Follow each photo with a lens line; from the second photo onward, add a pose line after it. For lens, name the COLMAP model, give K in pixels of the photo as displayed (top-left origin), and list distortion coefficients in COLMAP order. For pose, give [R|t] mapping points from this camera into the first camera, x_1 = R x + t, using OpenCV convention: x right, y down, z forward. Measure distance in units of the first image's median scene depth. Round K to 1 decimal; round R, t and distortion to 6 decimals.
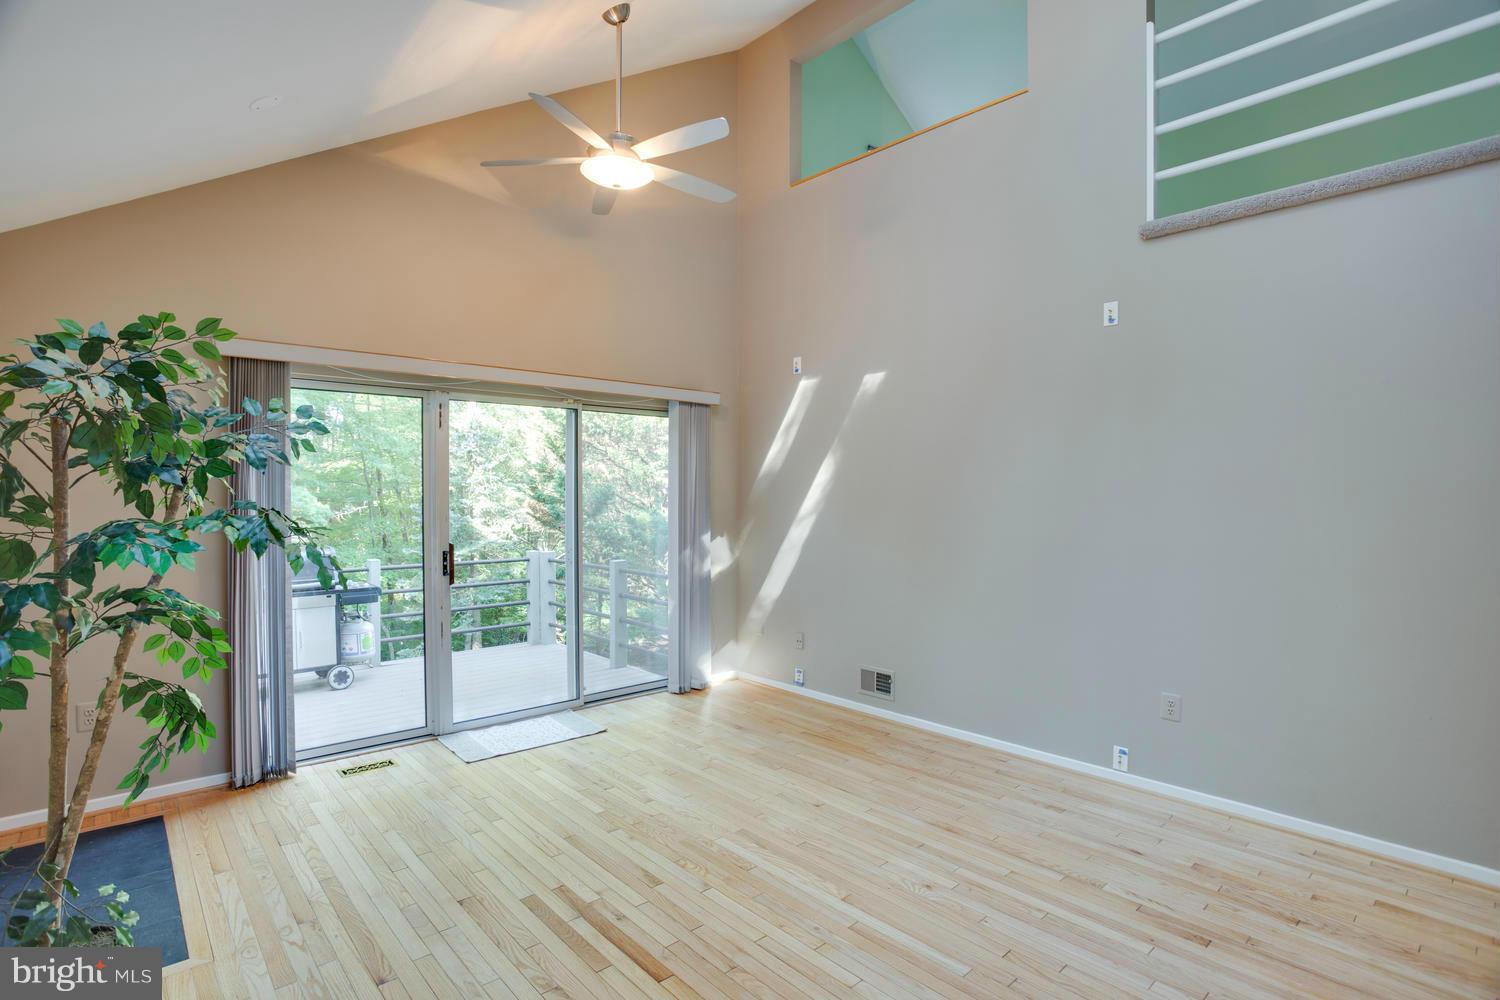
lens RADIAL K [[747.4, 0, 754.4], [0, 747.4, 504.2], [0, 0, 1]] dist [-0.079745, 0.038933]
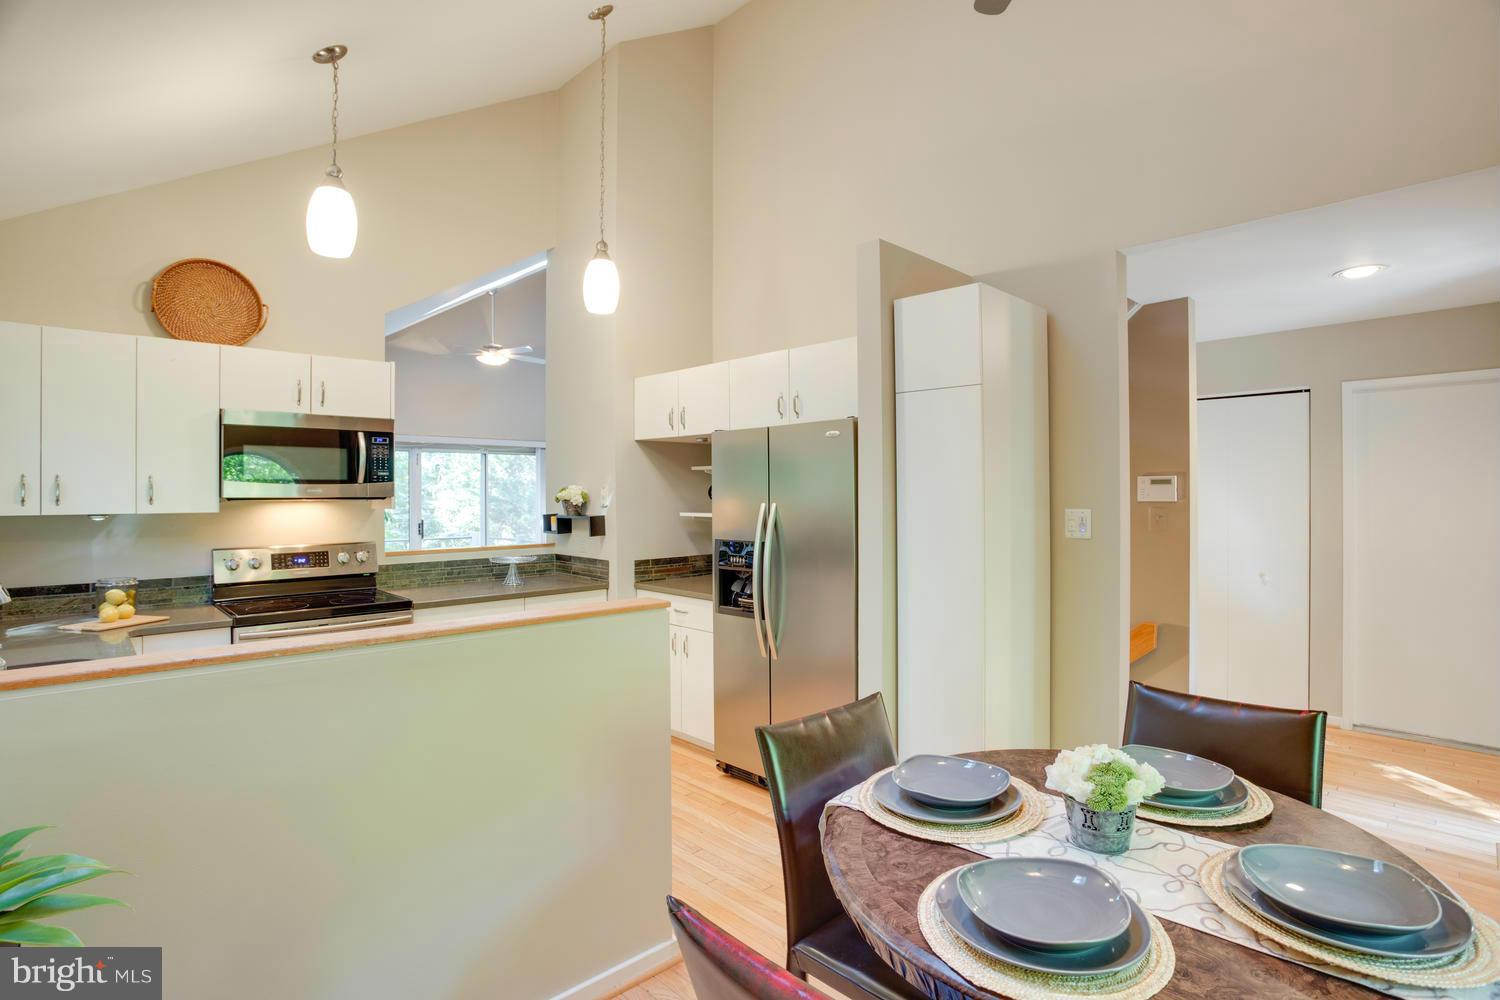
lens RADIAL K [[751.2, 0, 752.2], [0, 751.2, 490.0], [0, 0, 1]] dist [-0.063201, 0.022690]
pose [[0.999563, -0.011597, 0.027201, 0.679942], [0.012204, 0.999678, -0.022254, 0.038544], [-0.026934, 0.022576, 0.999382, -1.645585]]
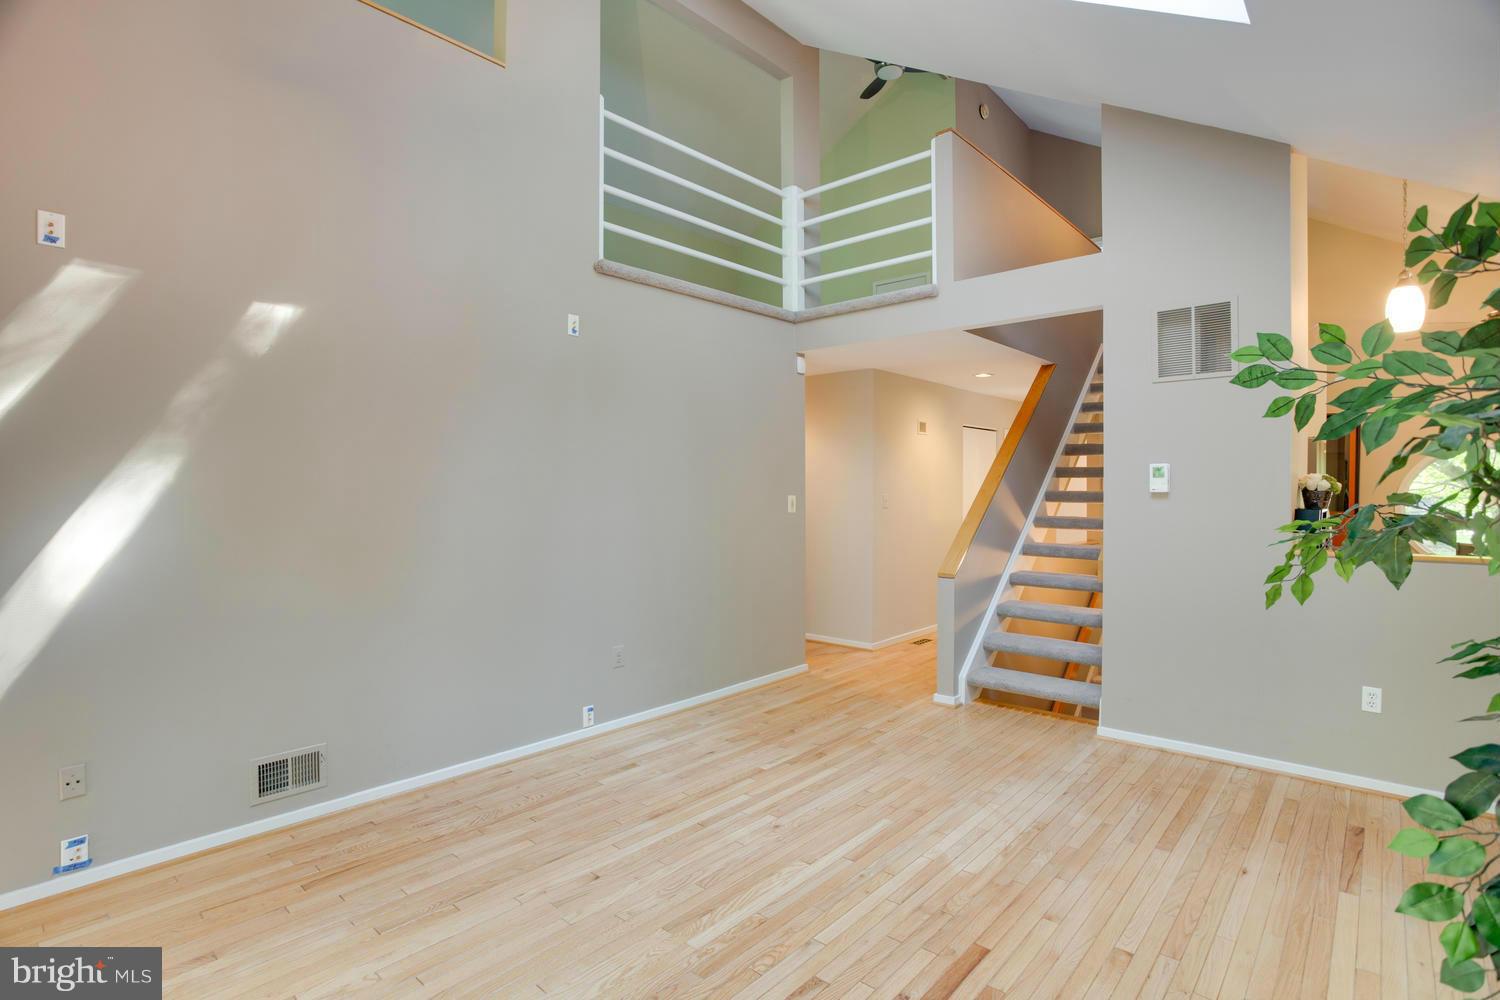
lens RADIAL K [[736.3, 0, 750.0], [0, 736.3, 500.0], [0, 0, 1]] dist [-0.075203, 0.034887]
pose [[-0.102116, -0.021677, 0.994536, -0.774785], [0.018029, 0.999558, 0.023637, -0.017312], [-0.994609, 0.020344, -0.101680, 1.002519]]
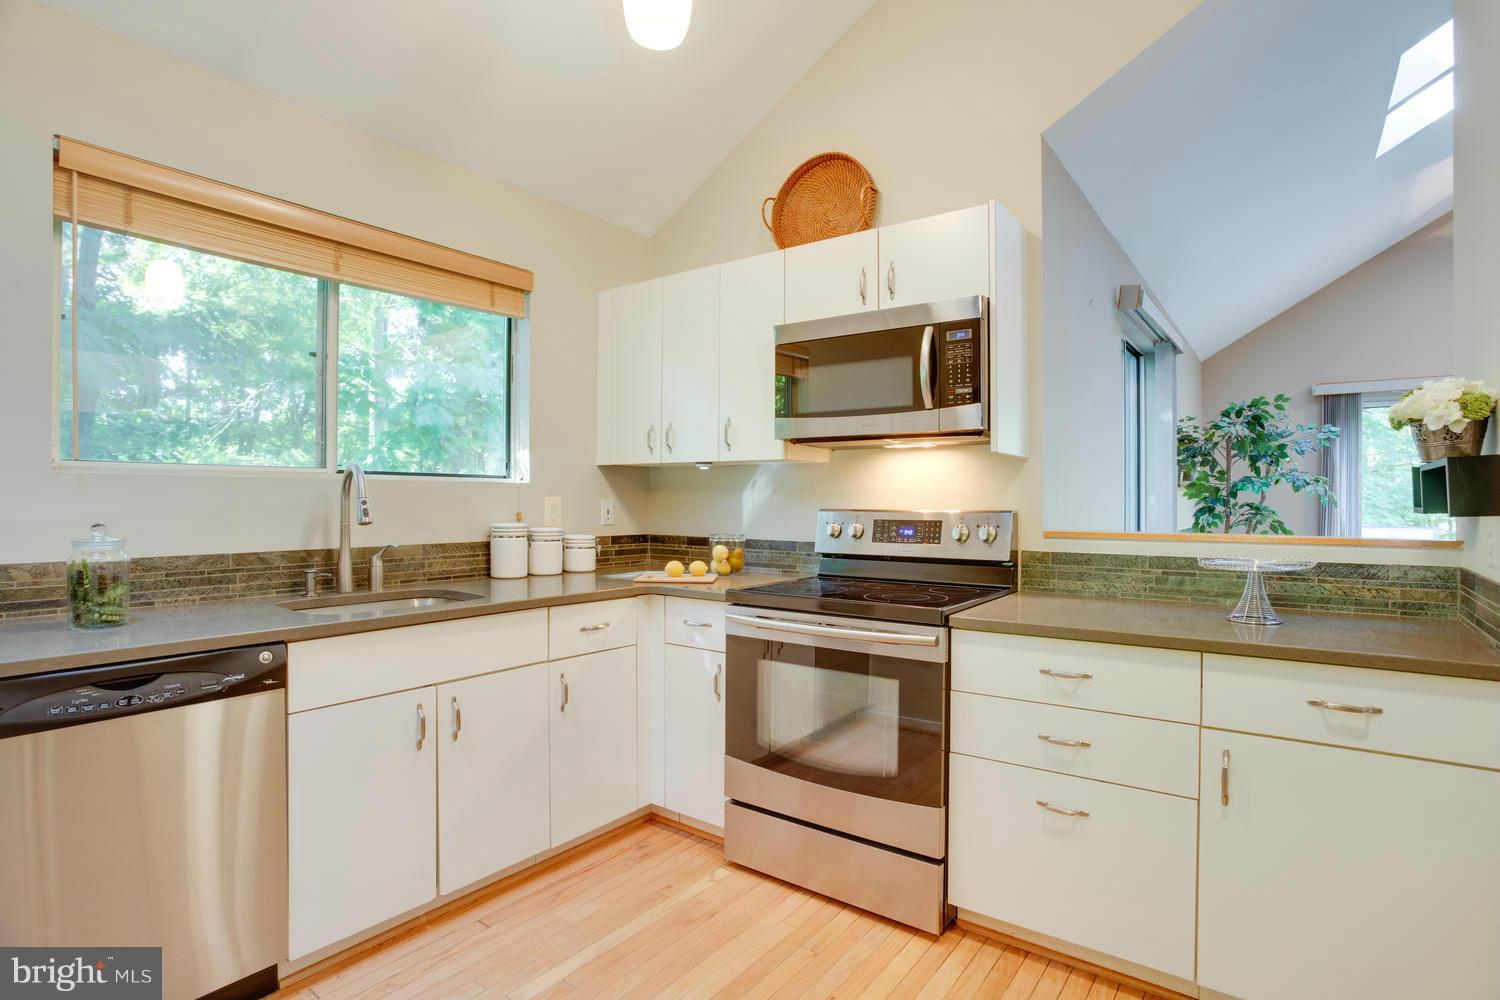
lens RADIAL K [[747.4, 0, 754.4], [0, 747.4, 504.2], [0, 0, 1]] dist [-0.079745, 0.038933]
pose [[0.194004, 0.001079, -0.981000, 0.771515], [-0.020894, 0.999777, -0.003033, 0.094909], [0.980778, 0.021086, 0.193984, -0.719573]]
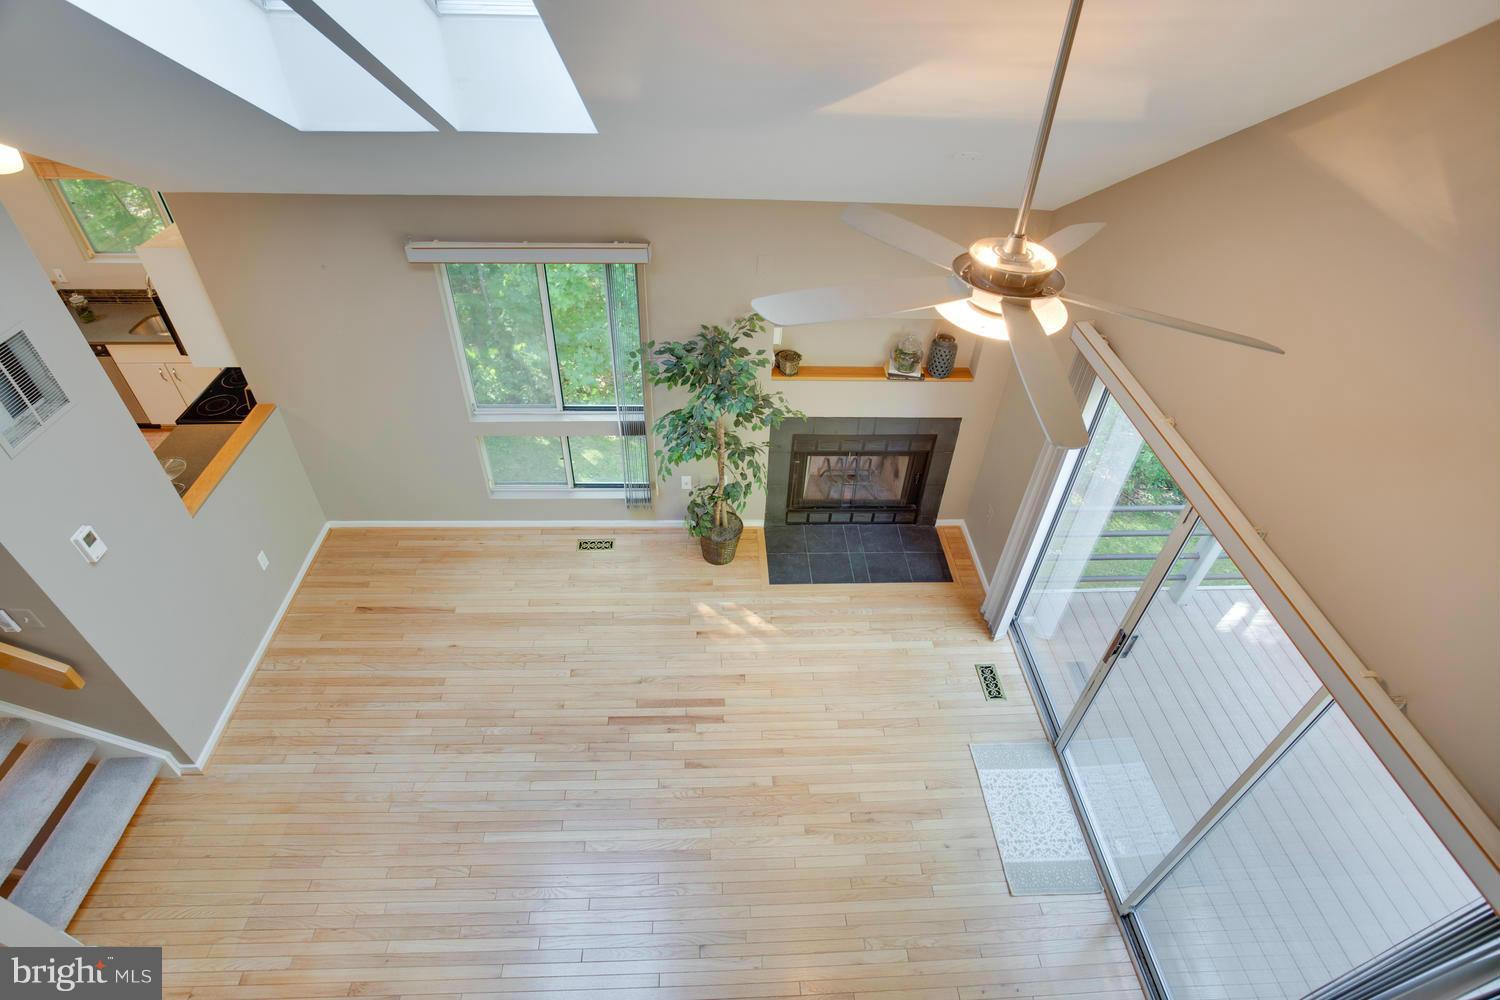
lens RADIAL K [[751.2, 0, 752.2], [0, 751.2, 490.0], [0, 0, 1]] dist [-0.063201, 0.022690]
pose [[-0.636155, 0.478202, -0.605500, 0.392497], [-0.049545, 0.757834, 0.650564, -0.819261], [0.769969, 0.443859, -0.458408, 1.372748]]
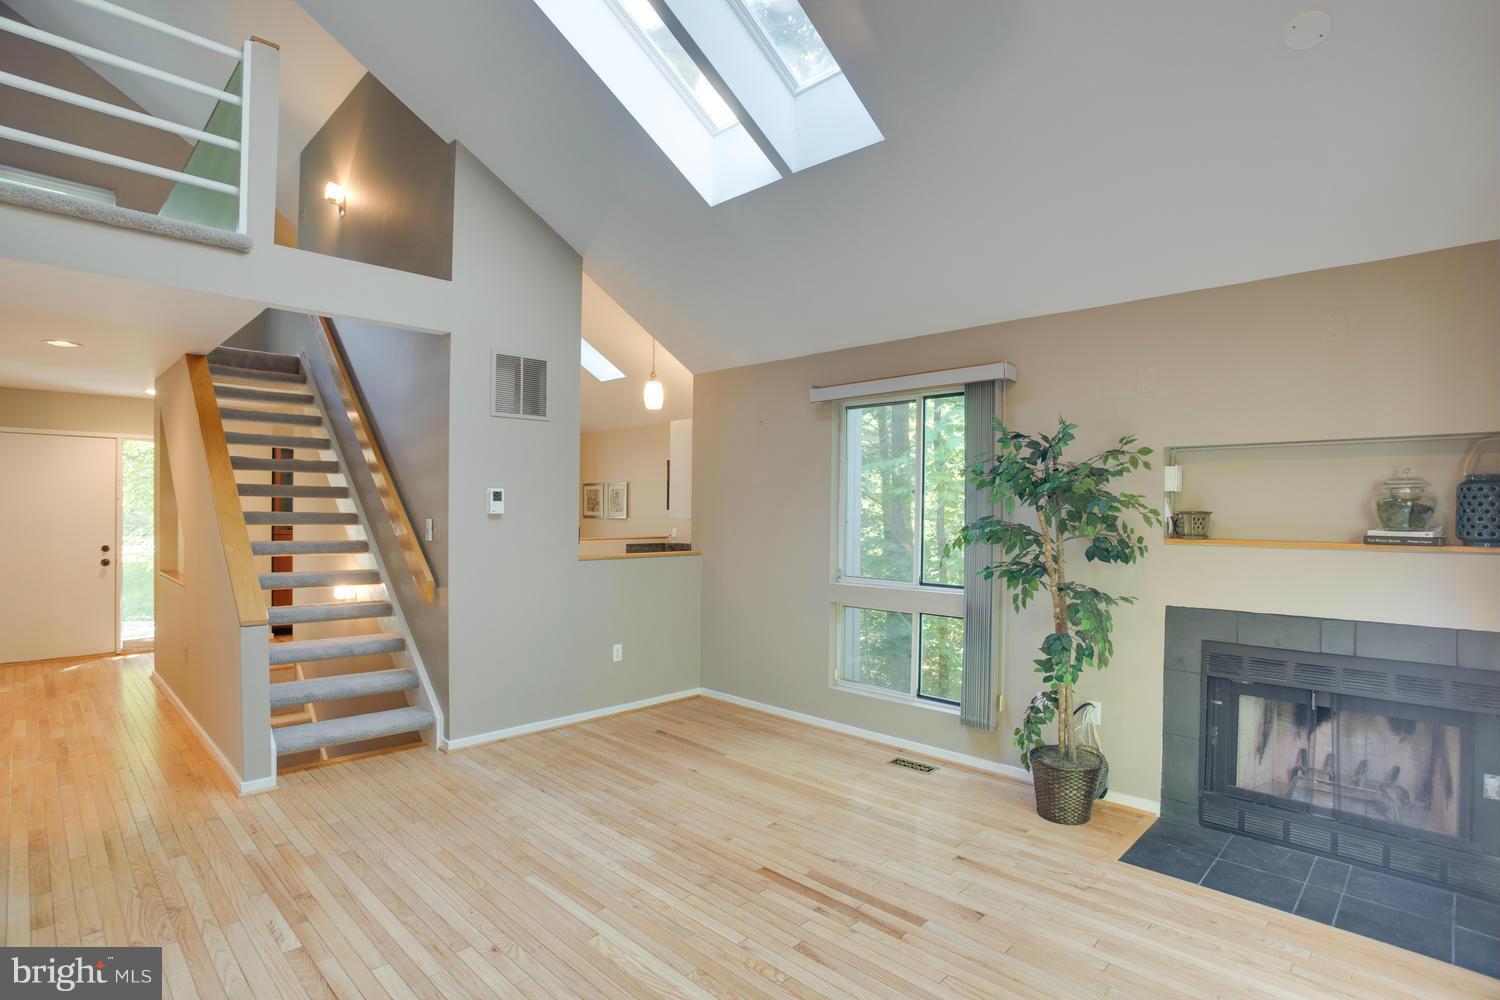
lens RADIAL K [[747.4, 0, 754.4], [0, 747.4, 504.2], [0, 0, 1]] dist [-0.079745, 0.038933]
pose [[-0.998149, -0.012944, -0.059424, -0.016001], [-0.013395, 0.999884, 0.007187, -0.023005], [0.059325, 0.007970, -0.998207, 1.650998]]
